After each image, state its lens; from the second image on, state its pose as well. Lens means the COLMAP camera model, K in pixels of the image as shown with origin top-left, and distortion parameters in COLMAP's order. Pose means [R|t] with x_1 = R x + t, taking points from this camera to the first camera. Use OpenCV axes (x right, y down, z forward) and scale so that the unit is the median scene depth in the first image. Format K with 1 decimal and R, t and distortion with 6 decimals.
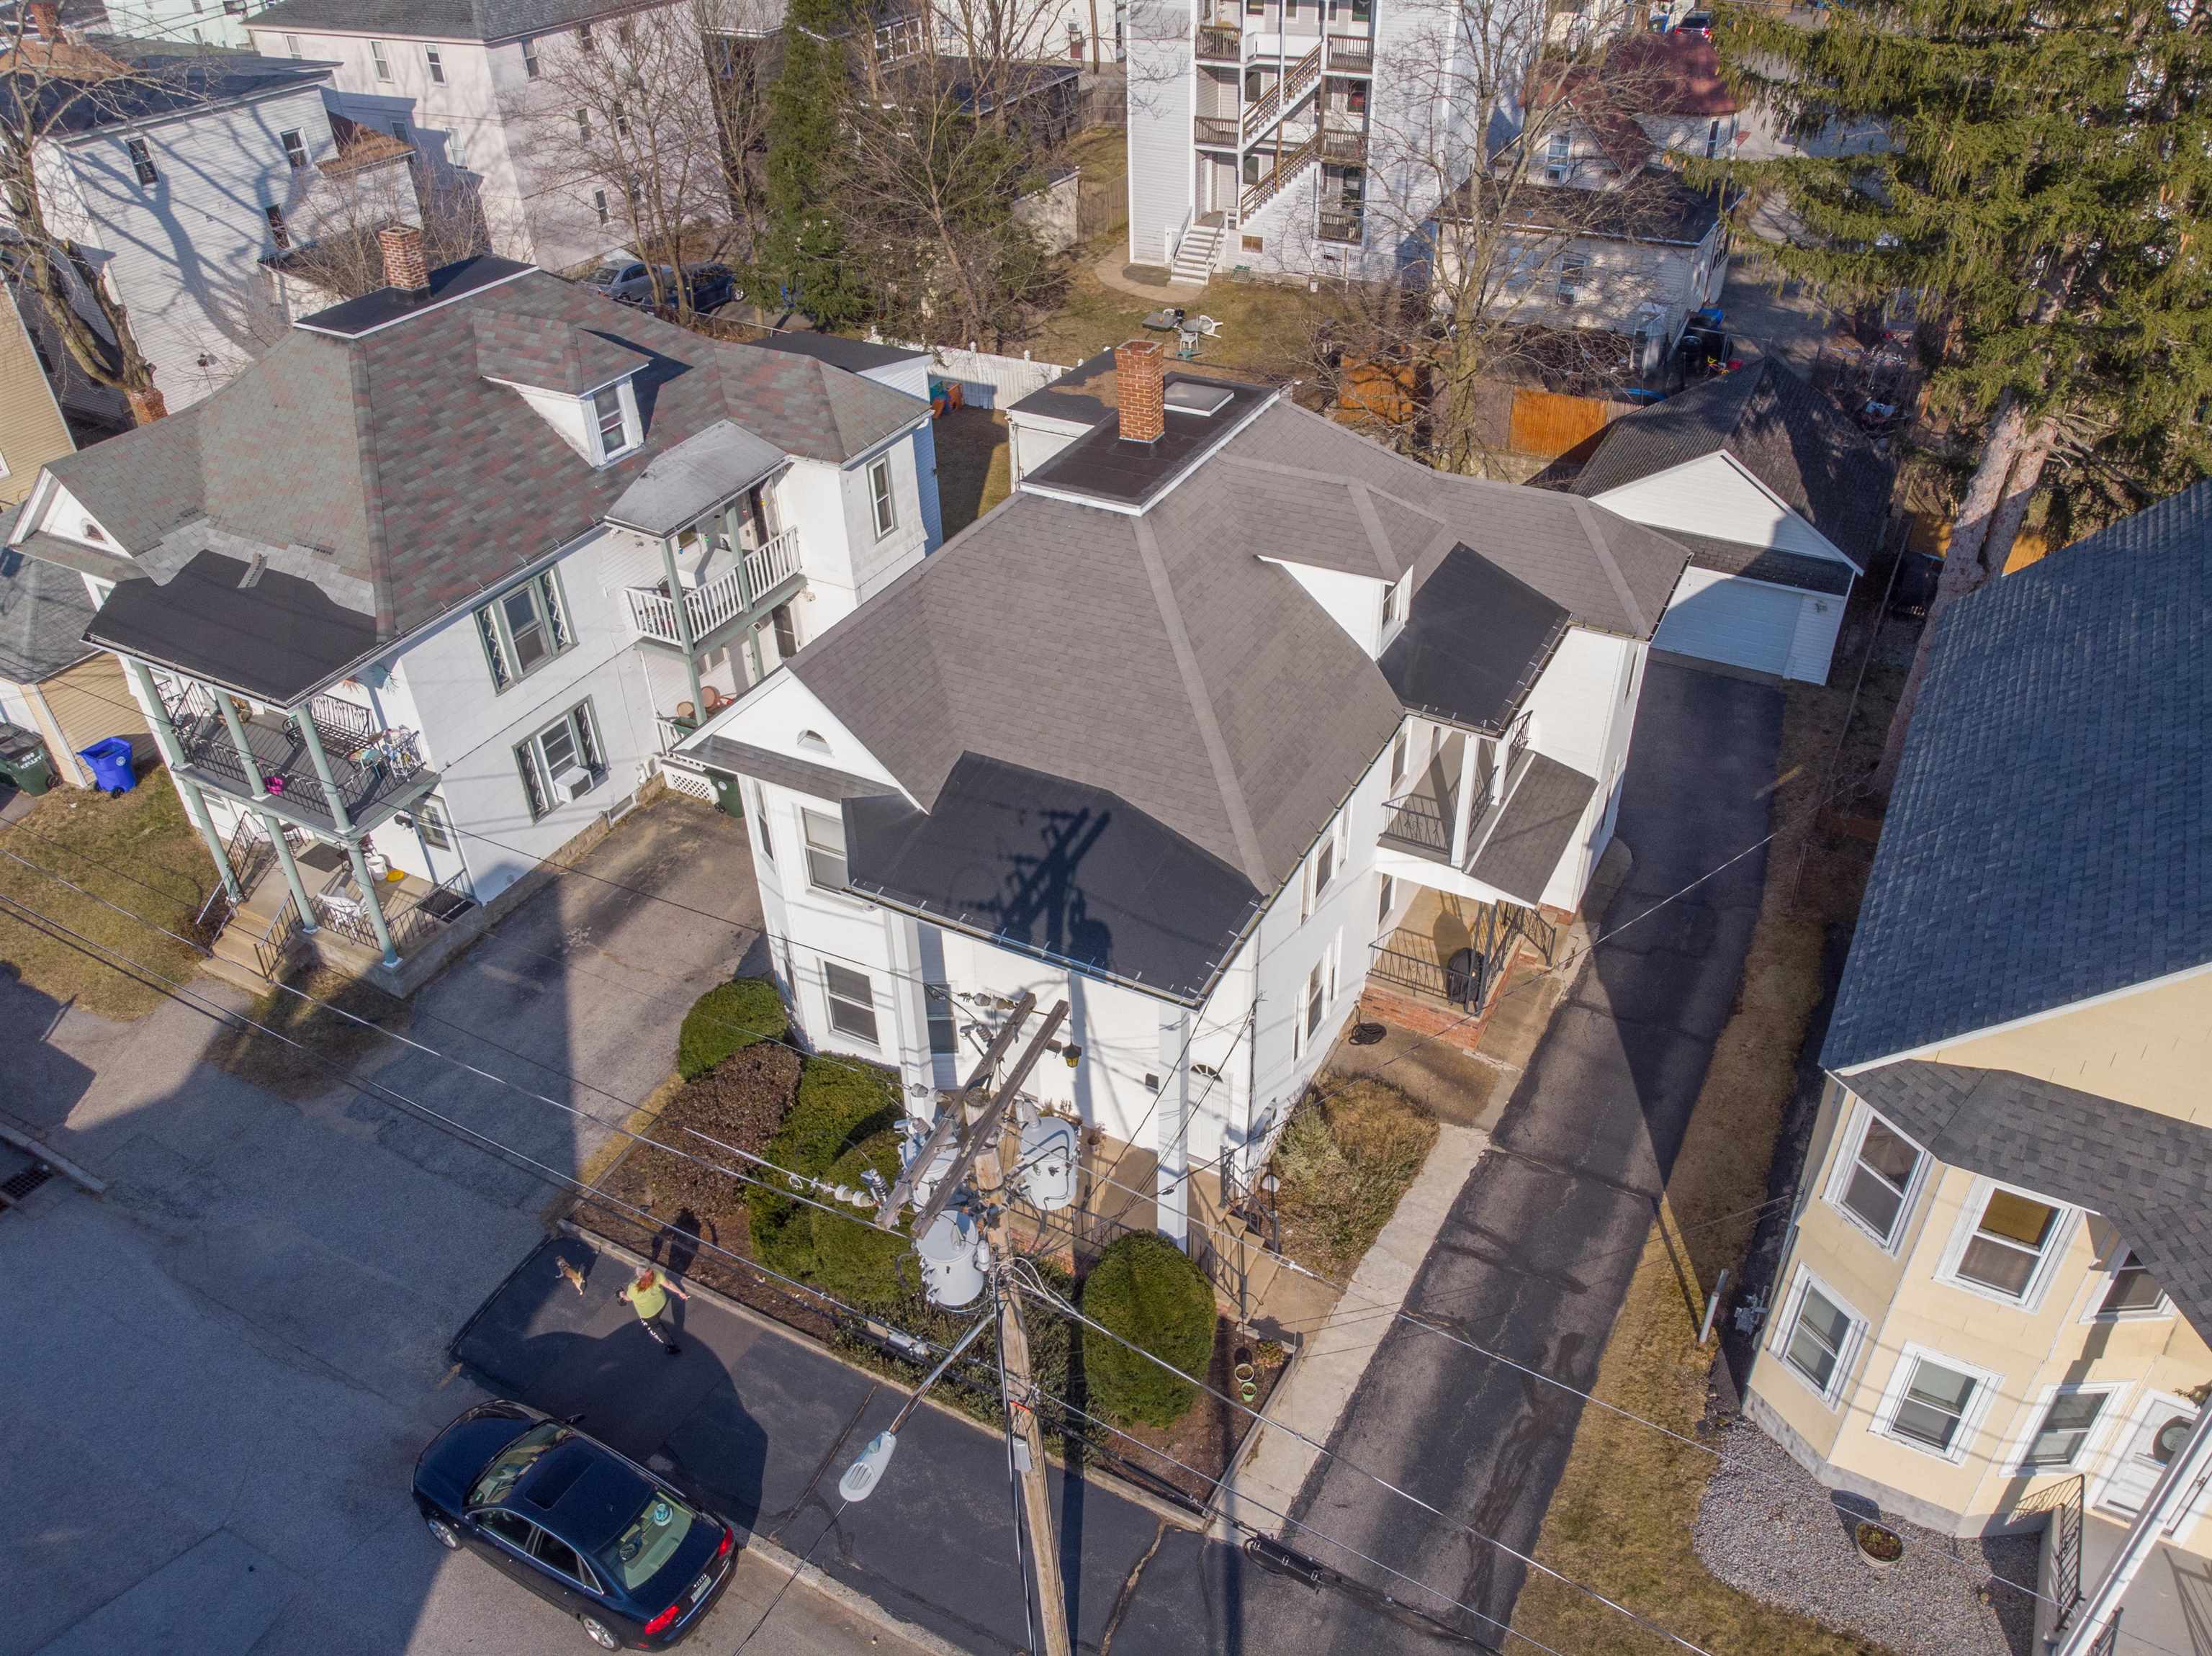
lens RADIAL K [[1622.7, 0, 1106.0], [0, 1622.7, 828.0], [0, 0, 1]] dist [-0.004177, 0.007566]
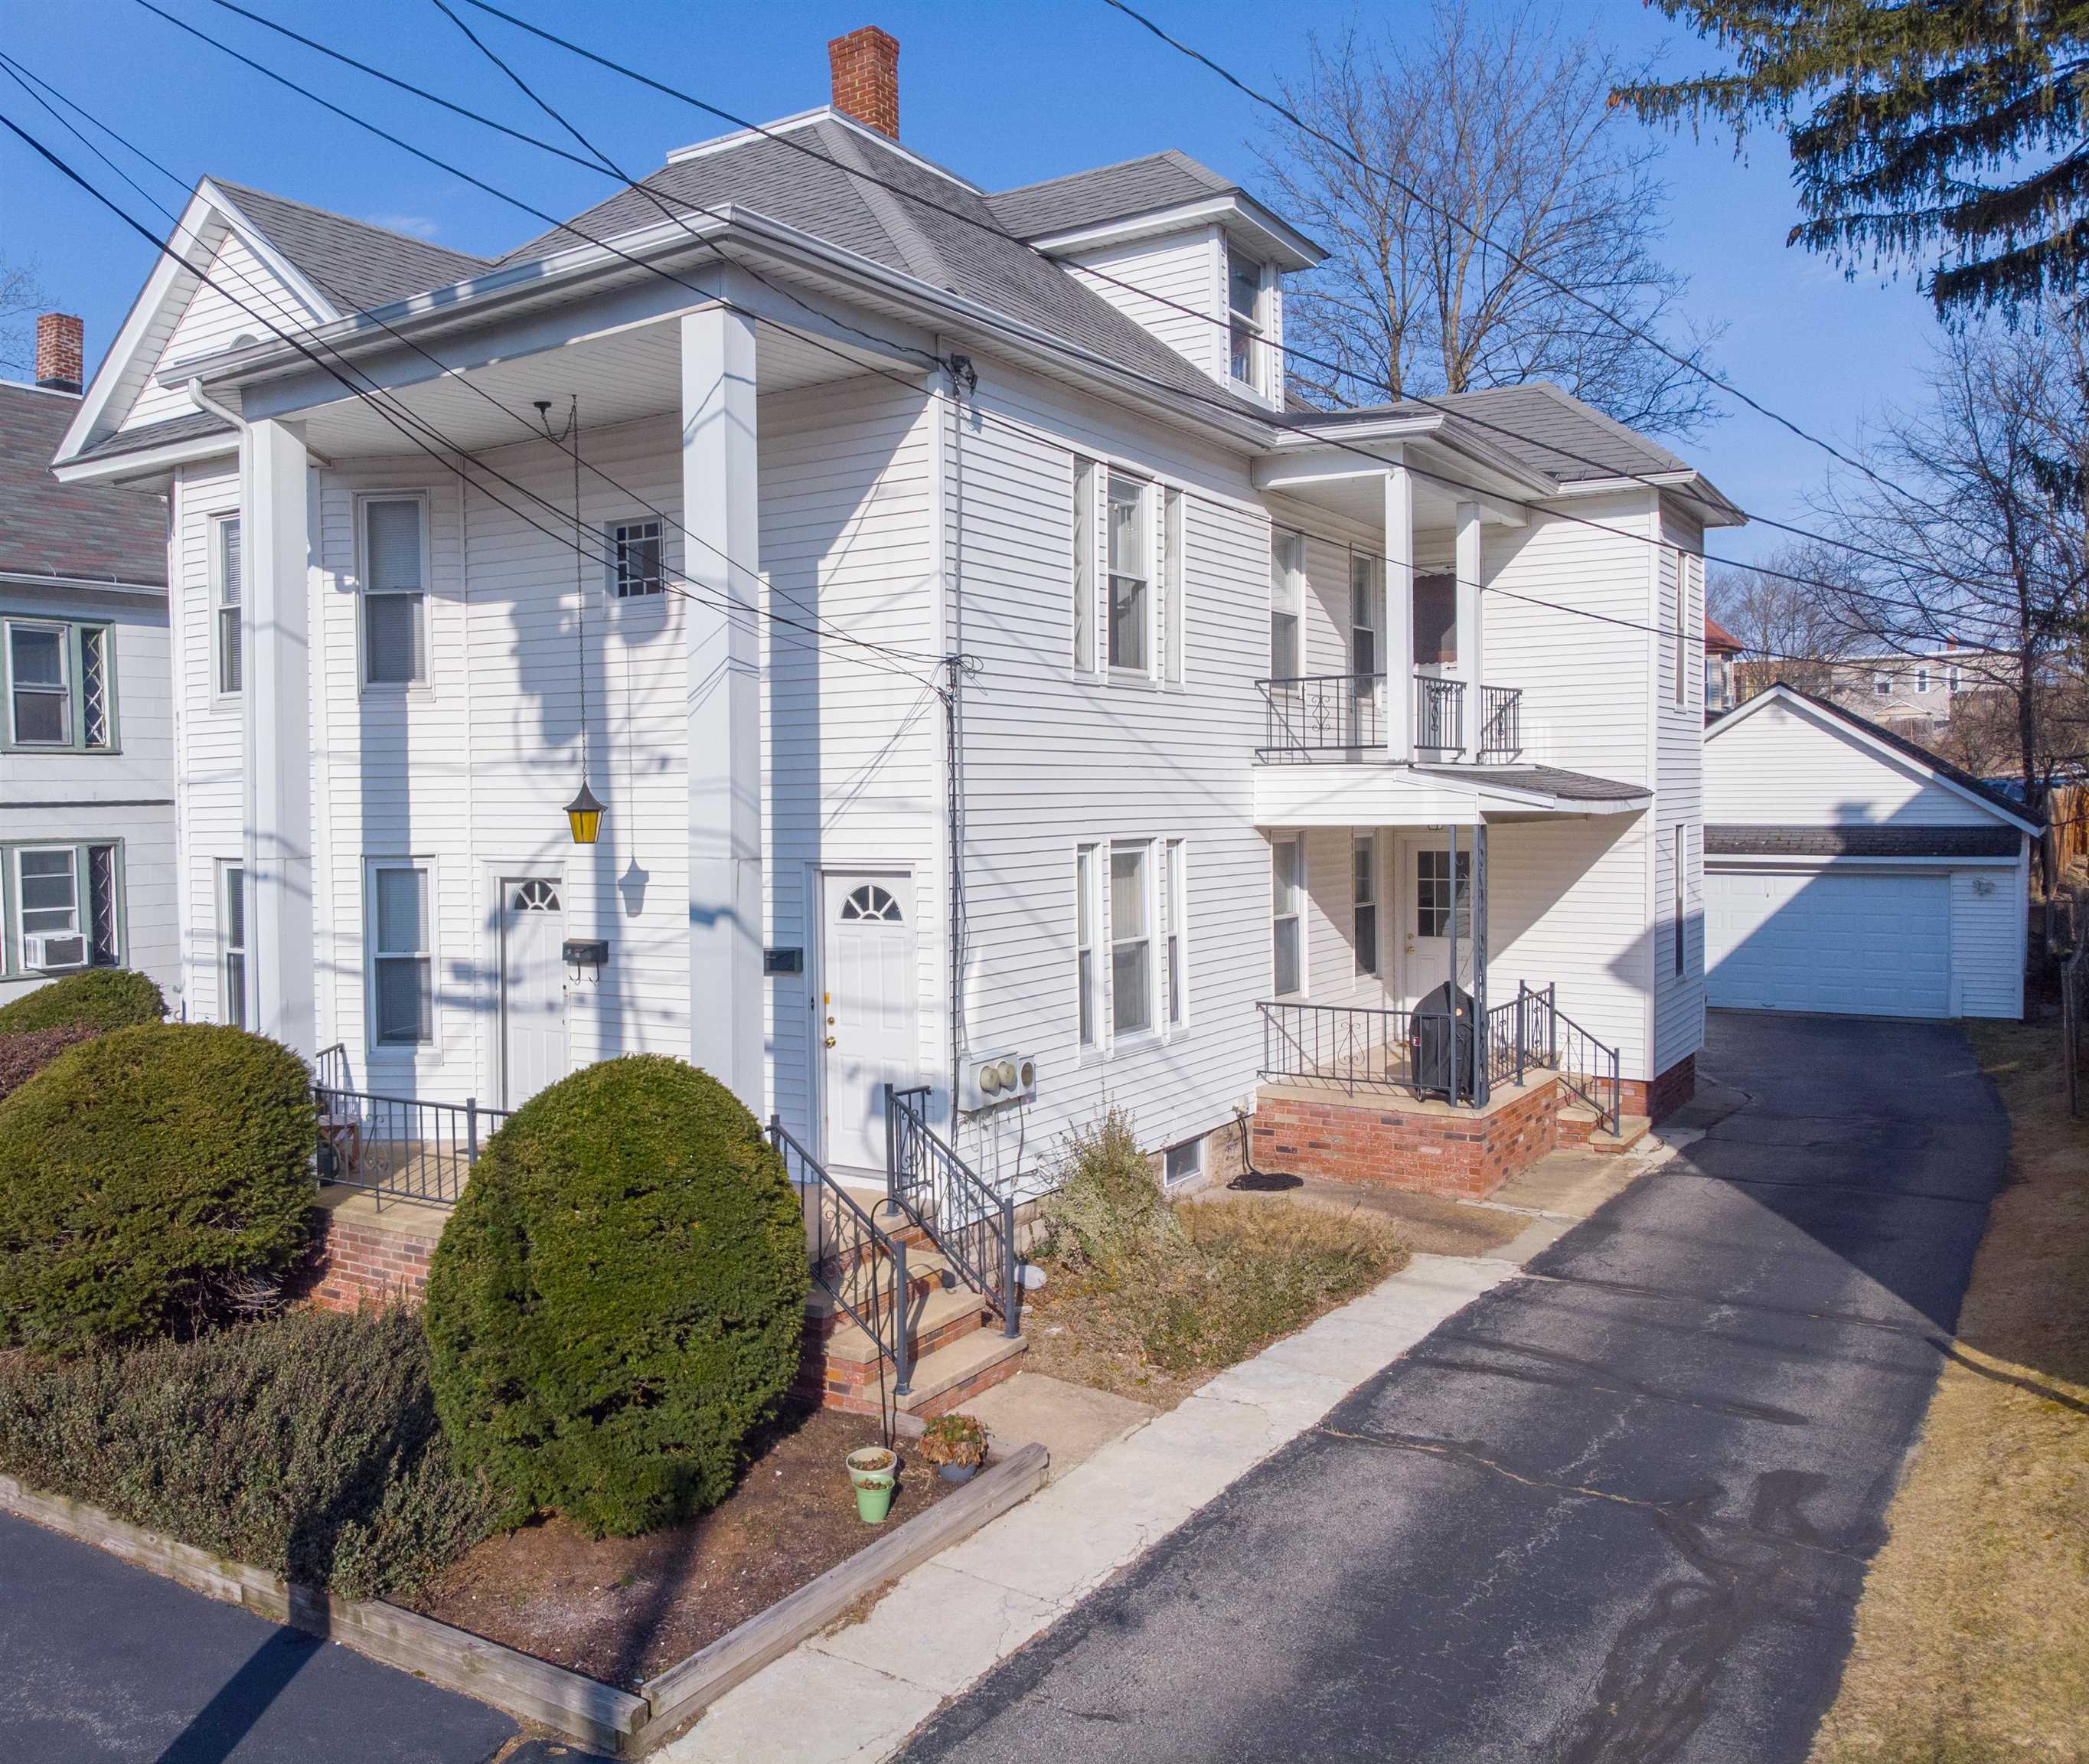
lens RADIAL K [[1723.3, 0, 906.5], [0, 1723.3, 886.6], [0, 0, 1]] dist [0.033651, -0.084564]
pose [[0.993720, 0.013853, -0.111034, 0.109070], [-0.072611, 0.834838, -0.545686, 0.356302], [0.085136, 0.550322, 0.830601, 0.487952]]
